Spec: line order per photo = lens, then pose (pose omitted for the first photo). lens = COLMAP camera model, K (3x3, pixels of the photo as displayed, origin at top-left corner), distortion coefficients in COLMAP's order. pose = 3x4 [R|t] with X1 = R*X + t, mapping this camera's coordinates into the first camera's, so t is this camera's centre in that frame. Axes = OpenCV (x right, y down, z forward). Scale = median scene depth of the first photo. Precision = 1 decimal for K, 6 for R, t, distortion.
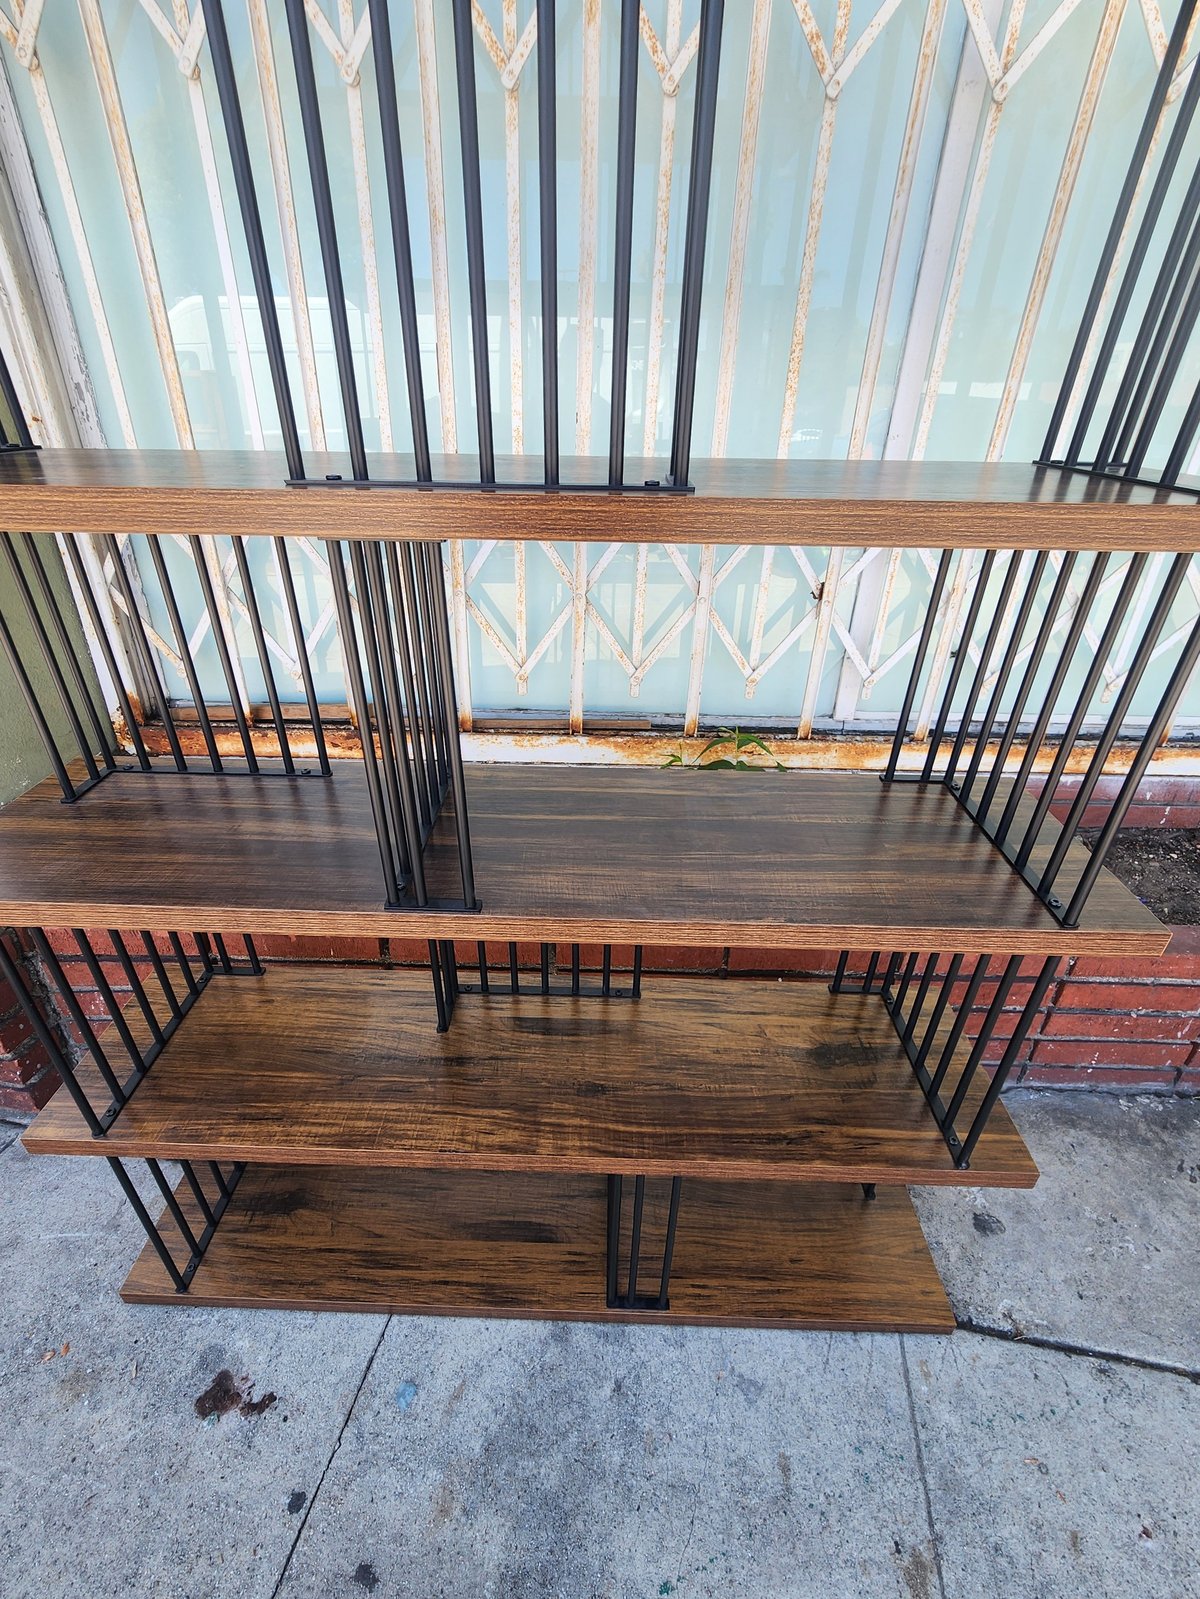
lens RADIAL K [[702.7, 0, 594.9], [0, 702.7, 793.7], [0, 0, 1]] dist [-0.000438, -0.000422]
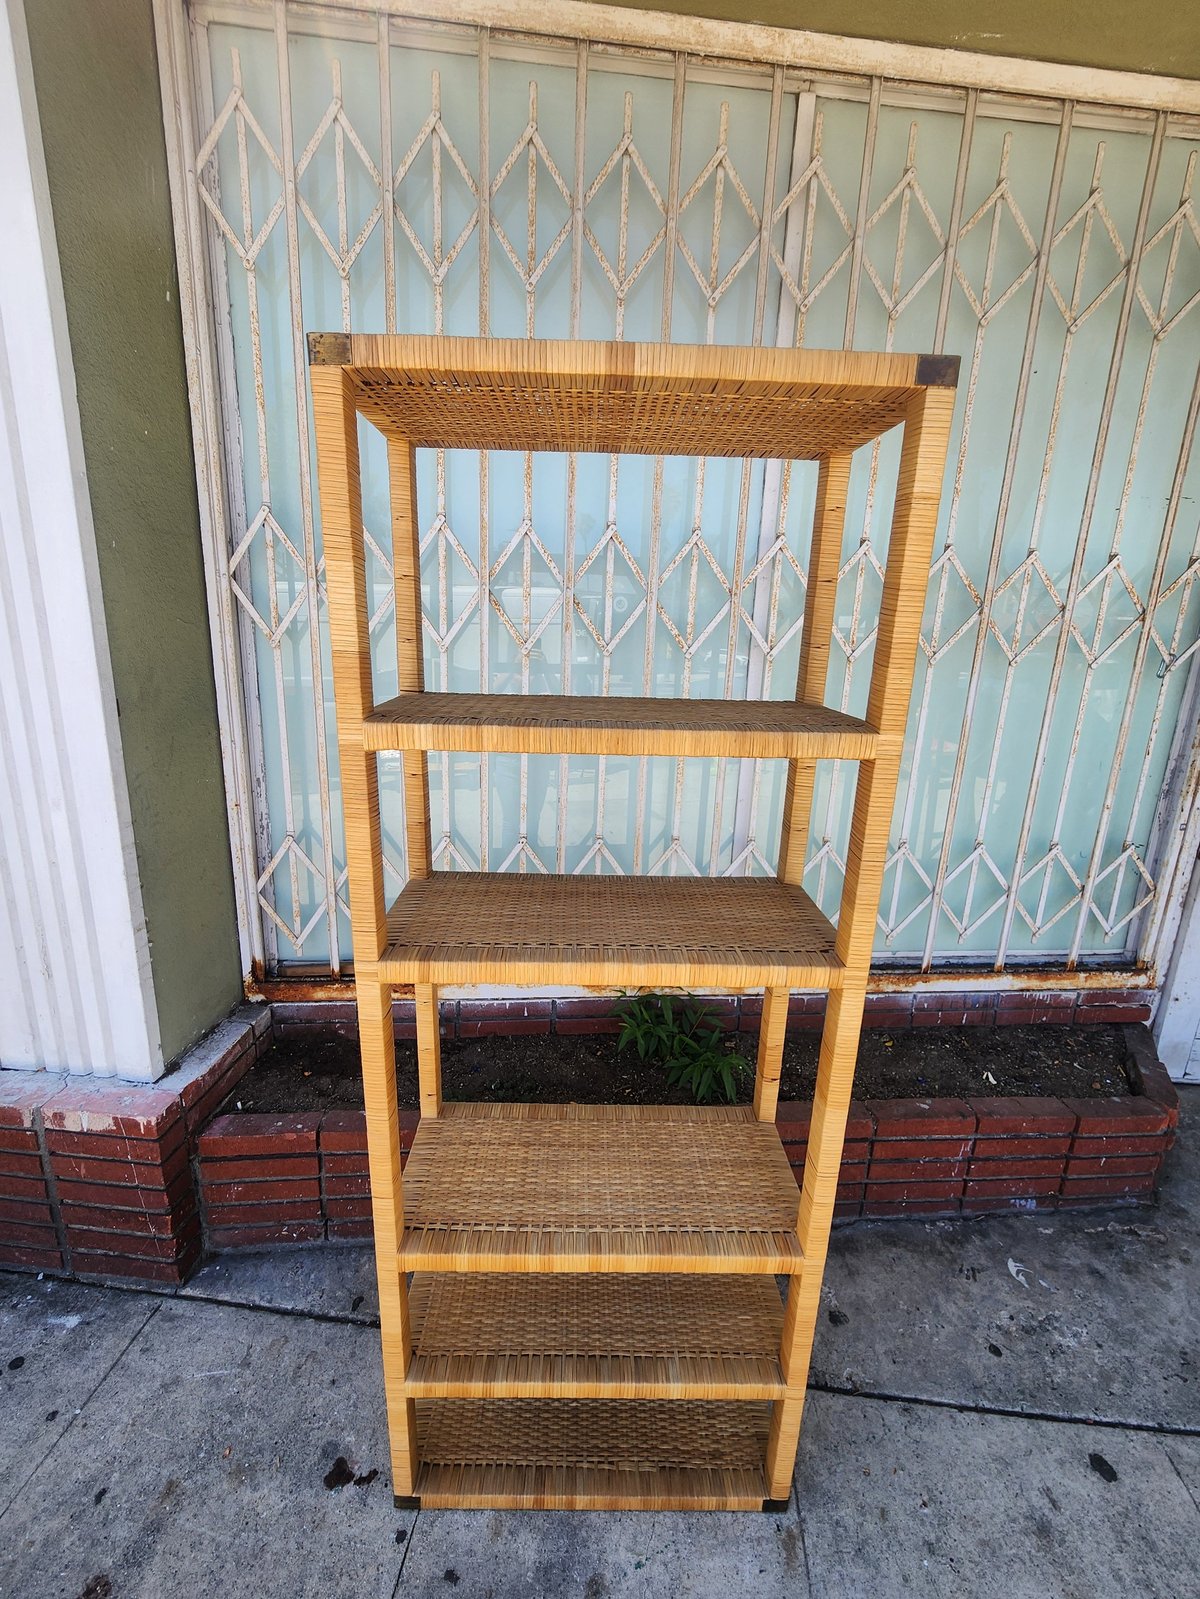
lens RADIAL K [[649.9, 0, 594.5], [0, 649.9, 795.8], [0, 0, 1]] dist [0.004076, -0.003770]
pose [[0.996692, -0.010080, 0.080639, -0.081720], [0.029398, 0.969797, -0.242134, -0.184188], [-0.075763, 0.243704, 0.966886, -0.688019]]
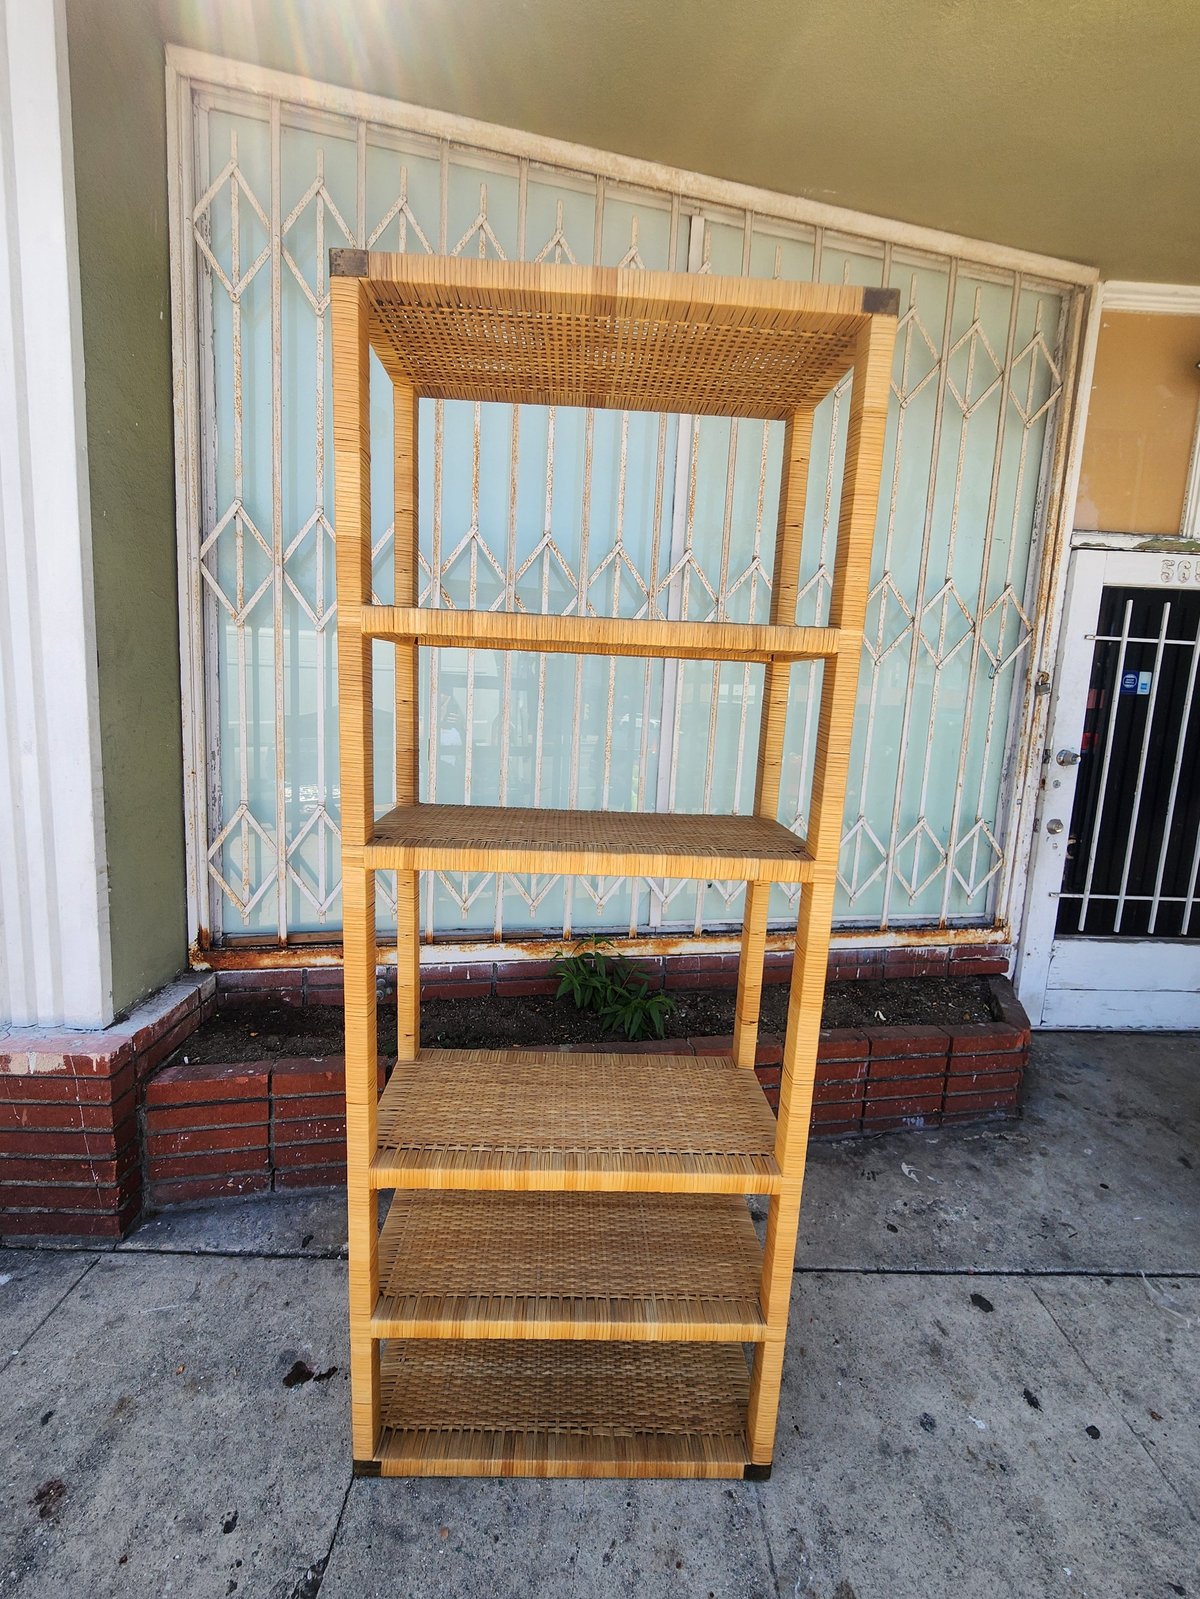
lens RADIAL K [[649.9, 0, 594.9], [0, 649.9, 795.2], [0, 0, 1]] dist [0.004076, -0.003770]
pose [[0.978875, -0.005341, 0.204390, -0.167872], [0.074580, 0.940109, -0.332615, 0.168528], [-0.190372, 0.340832, 0.920648, -0.820158]]
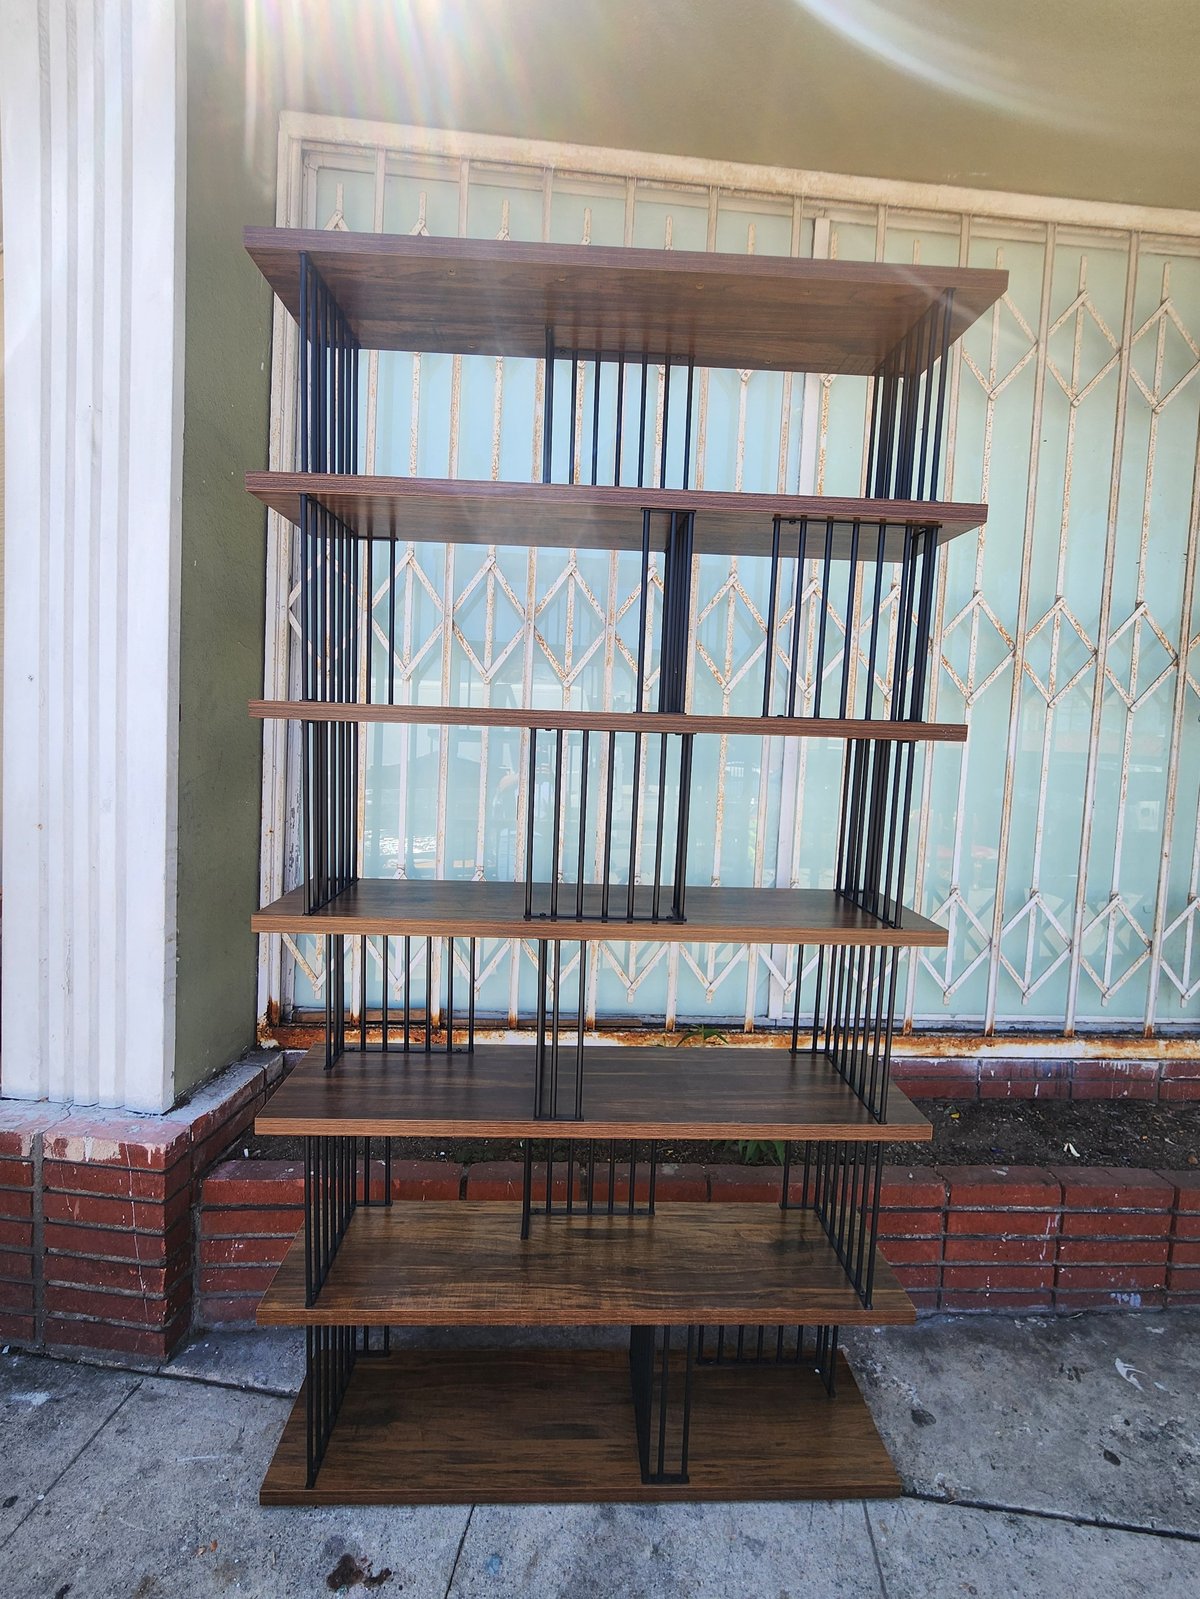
lens RADIAL K [[702.7, 0, 595.7], [0, 702.7, 795.1], [0, 0, 1]] dist [-0.000438, -0.000422]
pose [[0.997559, 0.014489, 0.068306, -0.176380], [0.014787, 0.912214, -0.409448, 0.091680], [-0.068242, 0.409458, 0.909773, -0.710202]]
